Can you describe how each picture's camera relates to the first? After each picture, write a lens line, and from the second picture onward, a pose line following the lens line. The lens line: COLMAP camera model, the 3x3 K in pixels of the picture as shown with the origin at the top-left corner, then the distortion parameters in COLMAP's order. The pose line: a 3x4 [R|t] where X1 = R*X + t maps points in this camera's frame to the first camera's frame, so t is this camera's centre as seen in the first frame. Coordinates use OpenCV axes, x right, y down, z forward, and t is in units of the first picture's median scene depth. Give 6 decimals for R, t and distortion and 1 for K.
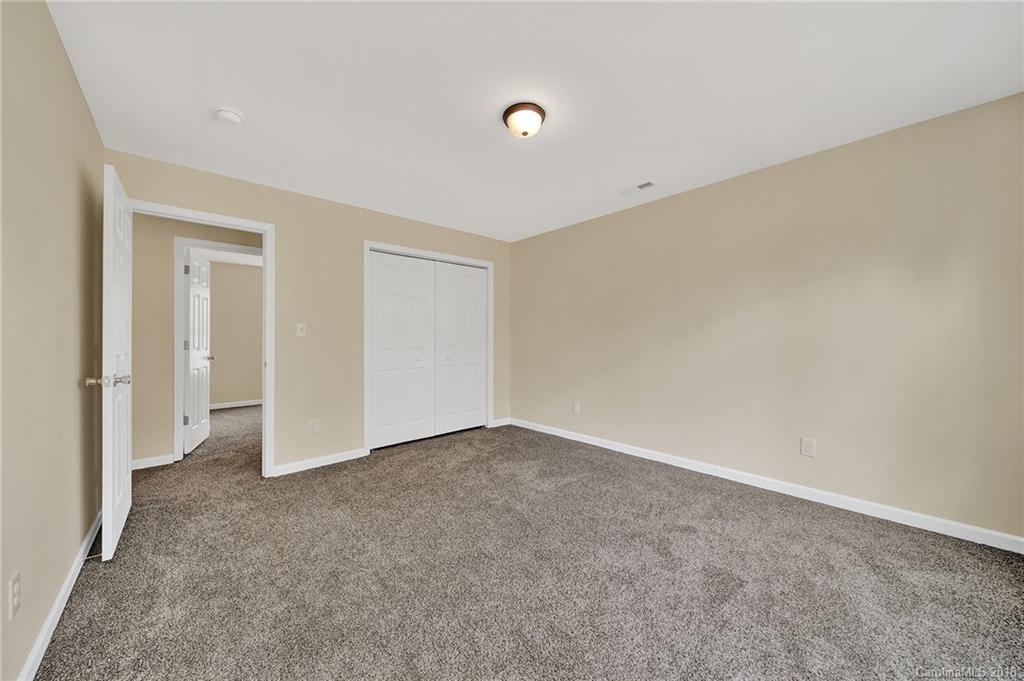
lens RADIAL K [[362.5, 0, 515.6], [0, 362.5, 338.3], [0, 0, 1]] dist [-0.000624, -0.001375]
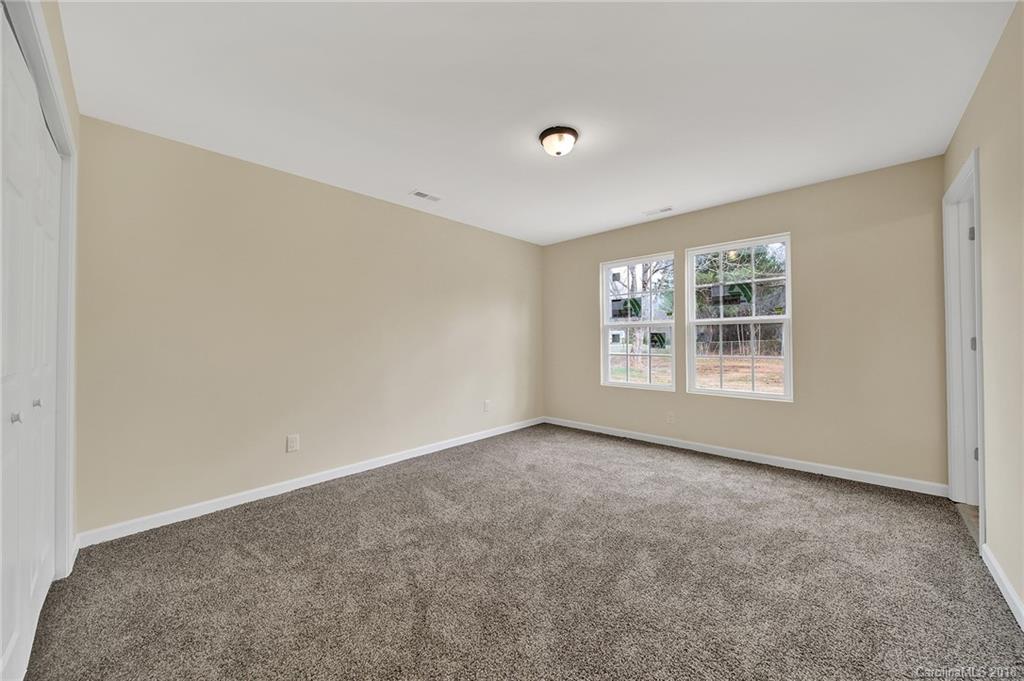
lens RADIAL K [[362.5, 0, 520.6], [0, 362.5, 338.5], [0, 0, 1]] dist [-0.000624, -0.001375]
pose [[-0.083329, 0.003891, 0.996514, -1.161109], [-0.003252, 0.999986, -0.004176, -0.004964], [-0.996517, -0.003589, -0.083315, 1.314470]]
